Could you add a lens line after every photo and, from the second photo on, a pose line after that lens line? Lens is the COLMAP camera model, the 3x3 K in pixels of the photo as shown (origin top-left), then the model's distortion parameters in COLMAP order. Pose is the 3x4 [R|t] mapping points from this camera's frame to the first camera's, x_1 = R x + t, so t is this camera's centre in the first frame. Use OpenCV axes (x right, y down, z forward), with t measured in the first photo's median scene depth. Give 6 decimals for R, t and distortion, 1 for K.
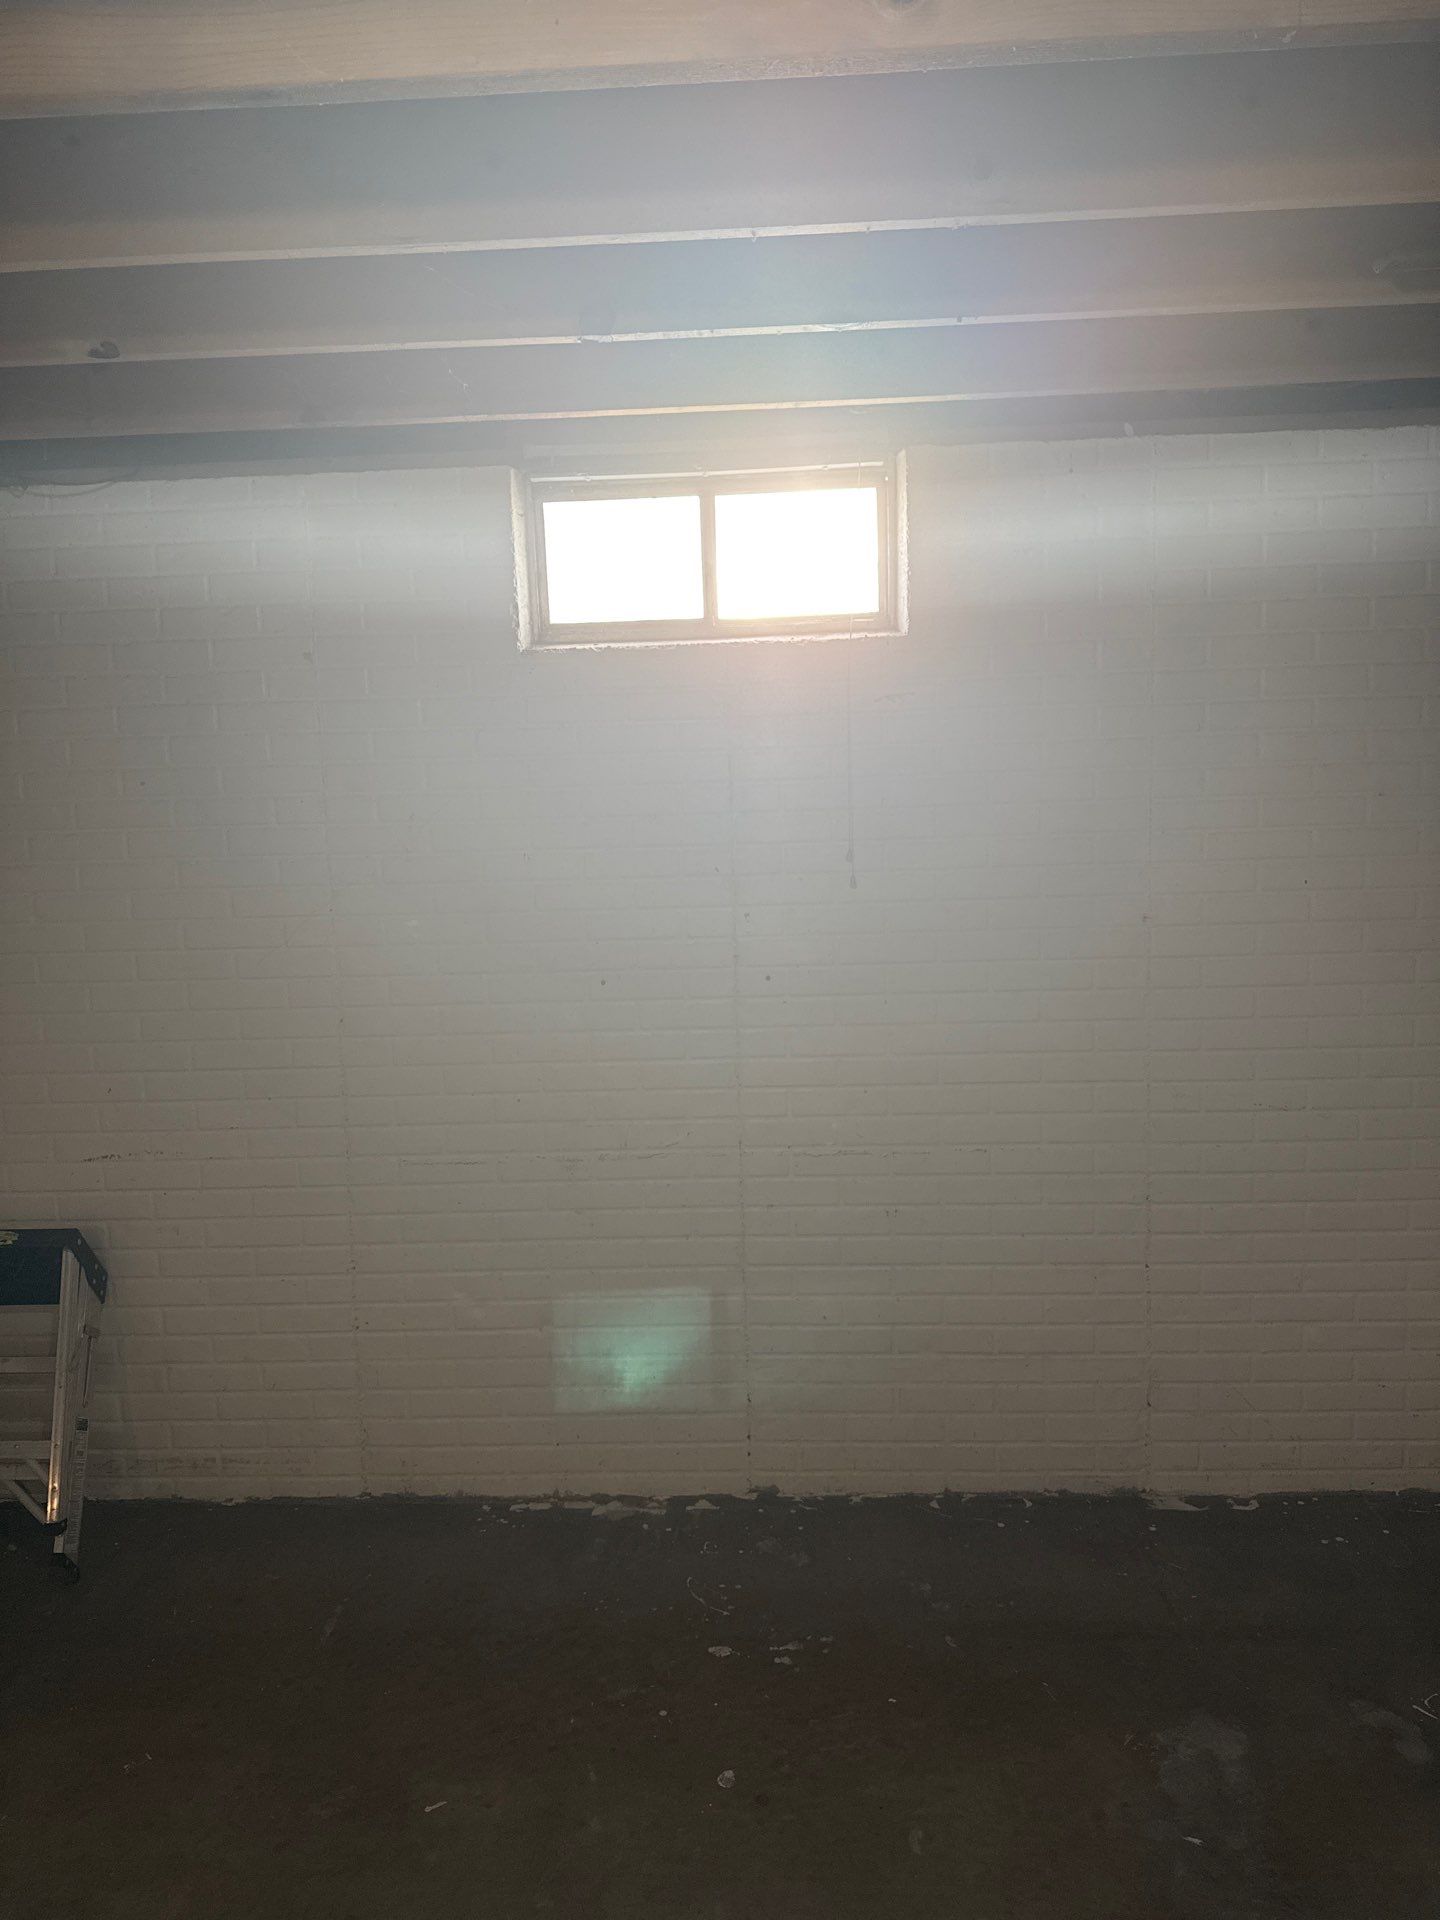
lens RADIAL K [[1353.9, 0, 714.6], [0, 1353.9, 950.2], [0, 0, 1]] dist [0.023821, -0.018318]
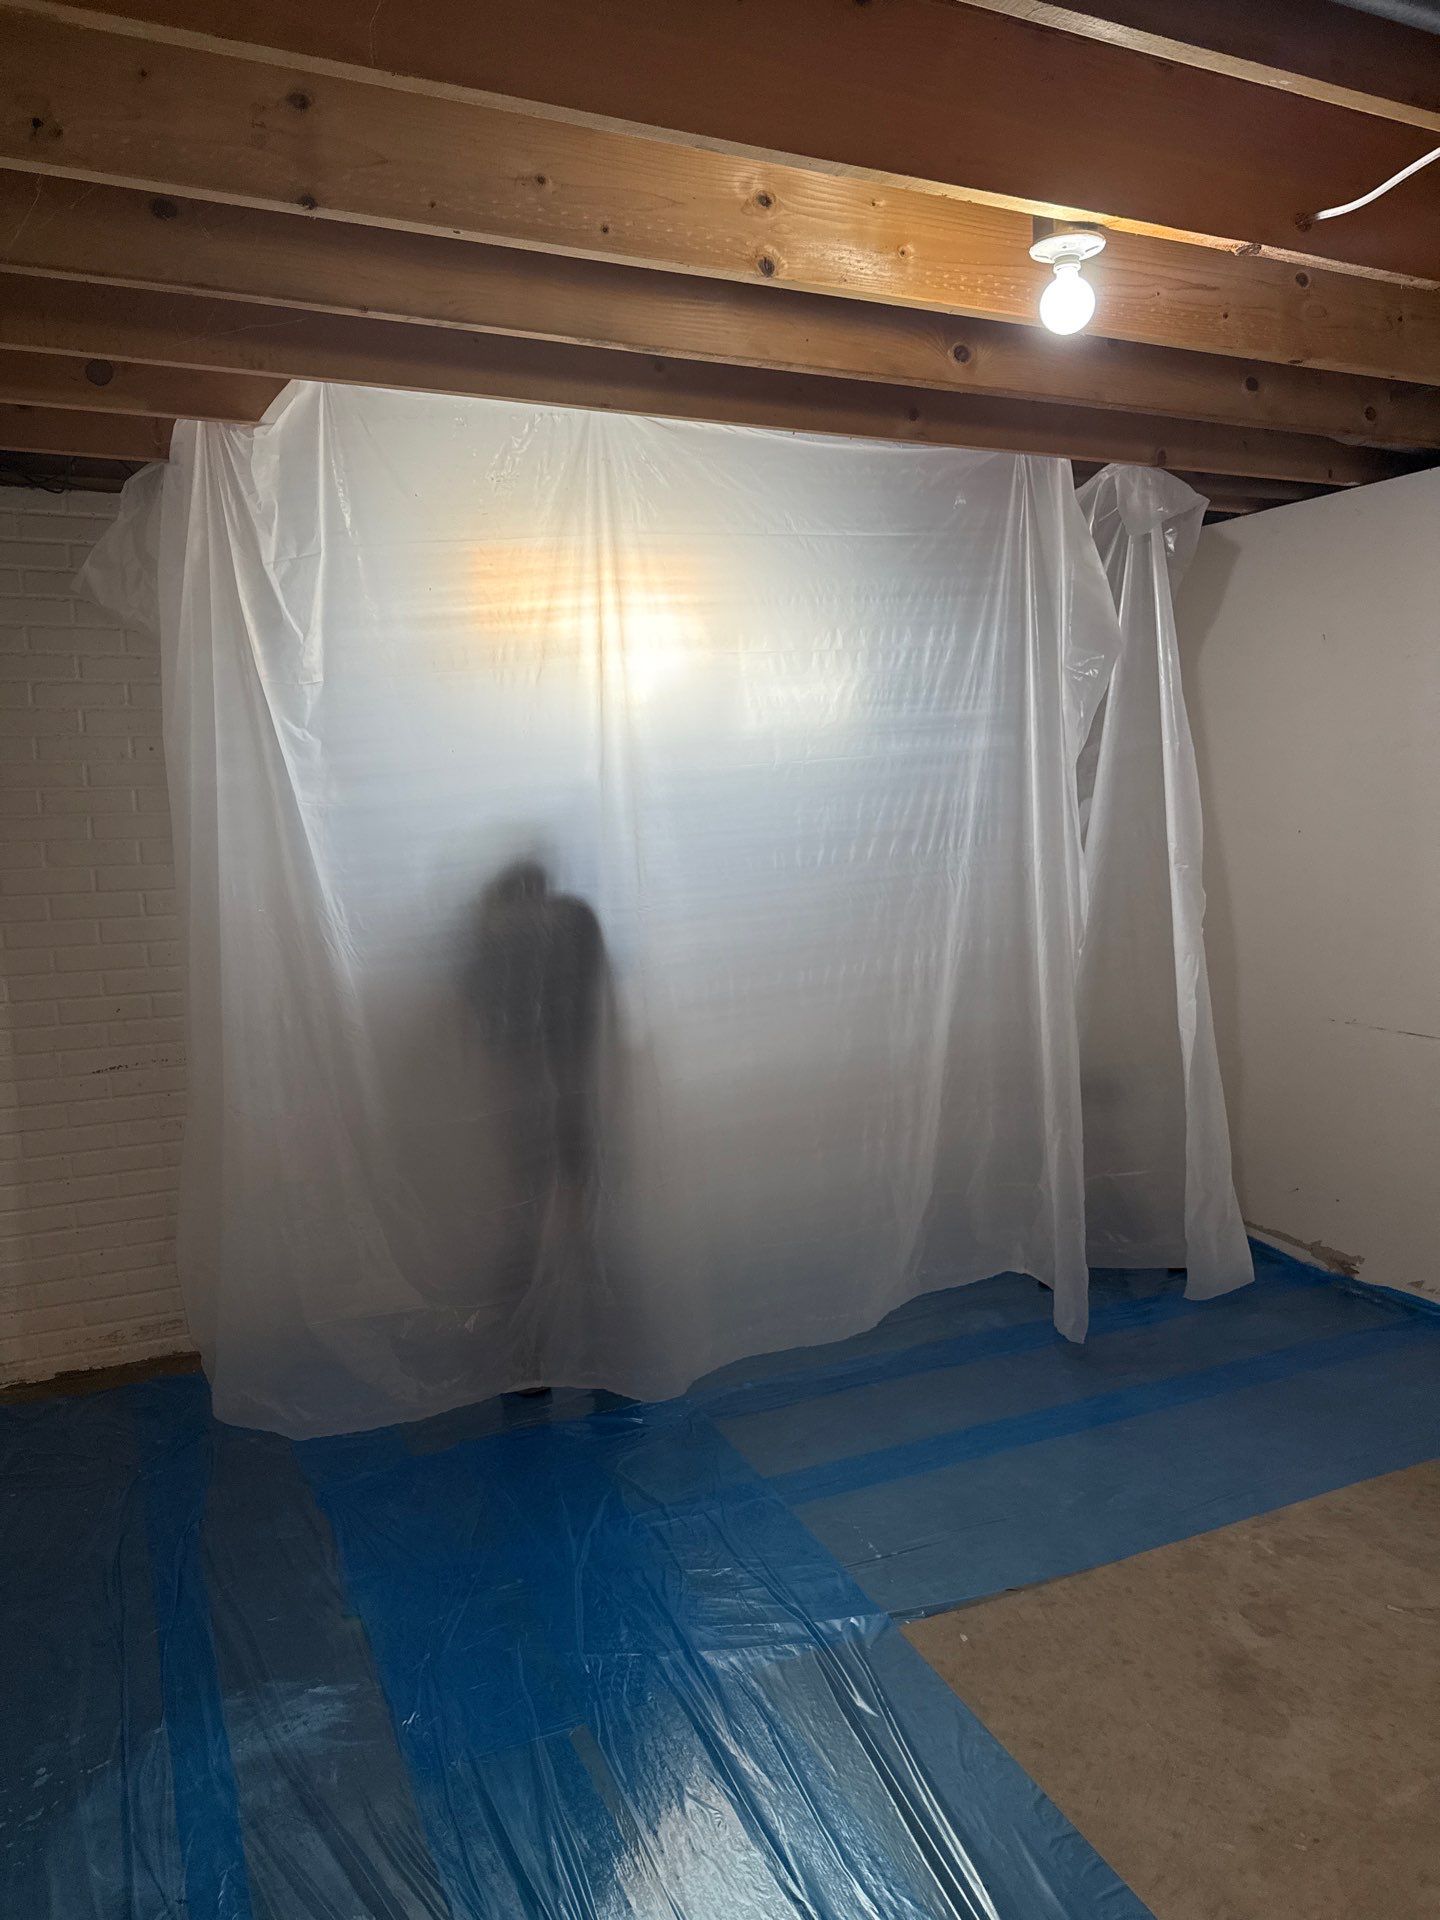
lens RADIAL K [[1353.9, 0, 713.4], [0, 1353.9, 964.3], [0, 0, 1]] dist [0.023821, -0.018318]
pose [[0.885650, -0.047850, 0.461882, -0.559858], [0.040839, 0.998849, 0.025170, 0.057617], [-0.462555, -0.003429, 0.886584, -0.289625]]
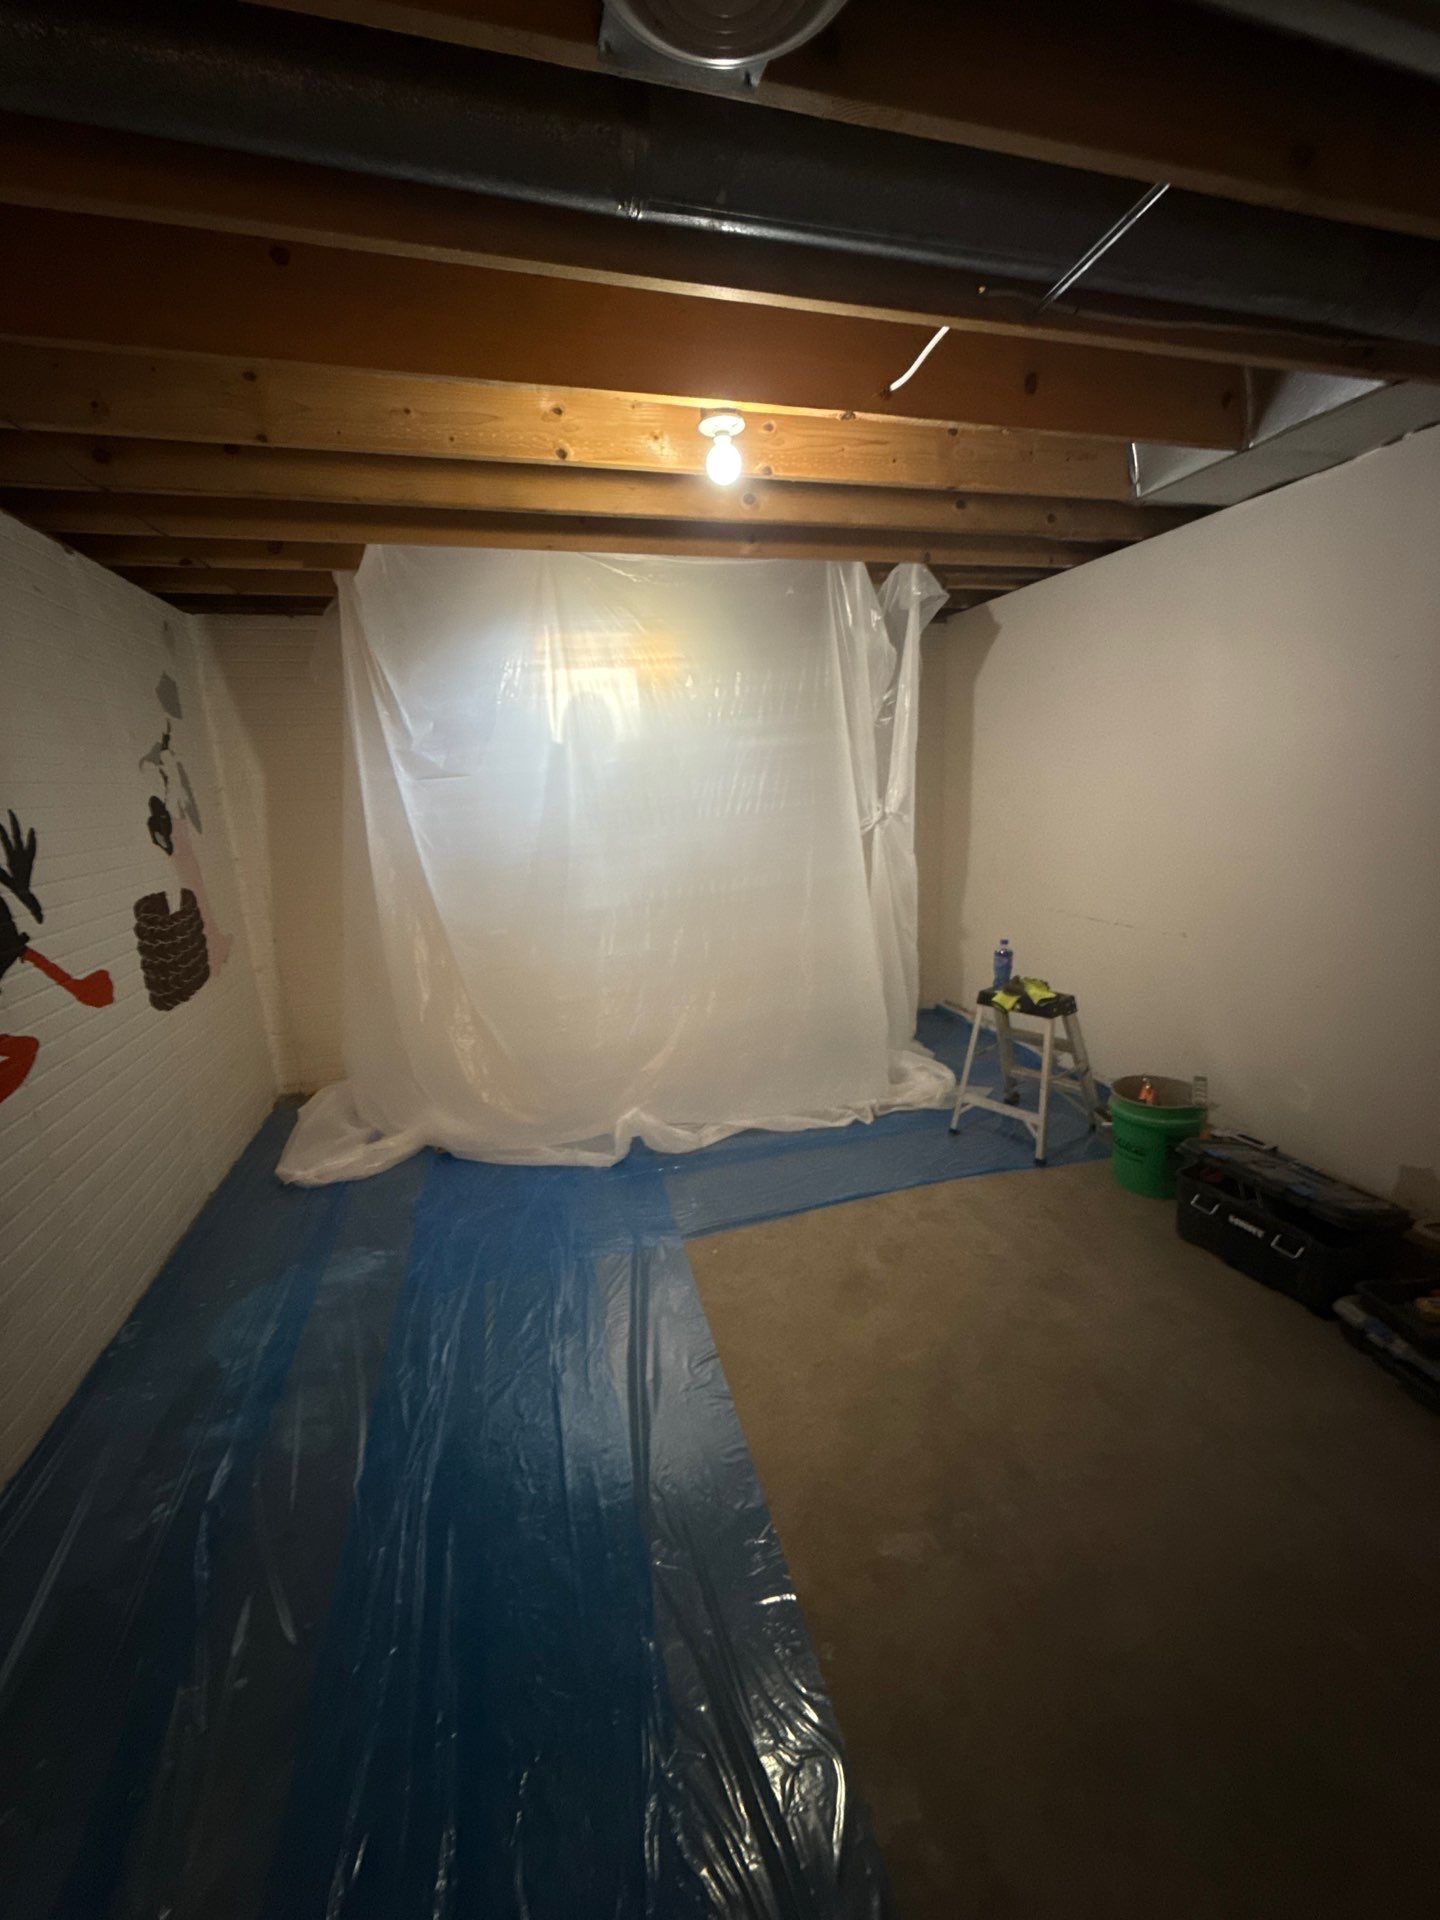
lens RADIAL K [[770.6, 0, 724.7], [0, 770.6, 959.9], [0, 0, 1]] dist [0.002379, 0.000413]
pose [[0.946347, -0.082787, 0.312369, -0.283410], [0.045819, 0.991237, 0.123897, 0.071988], [-0.319889, -0.102937, 0.941847, -0.397496]]
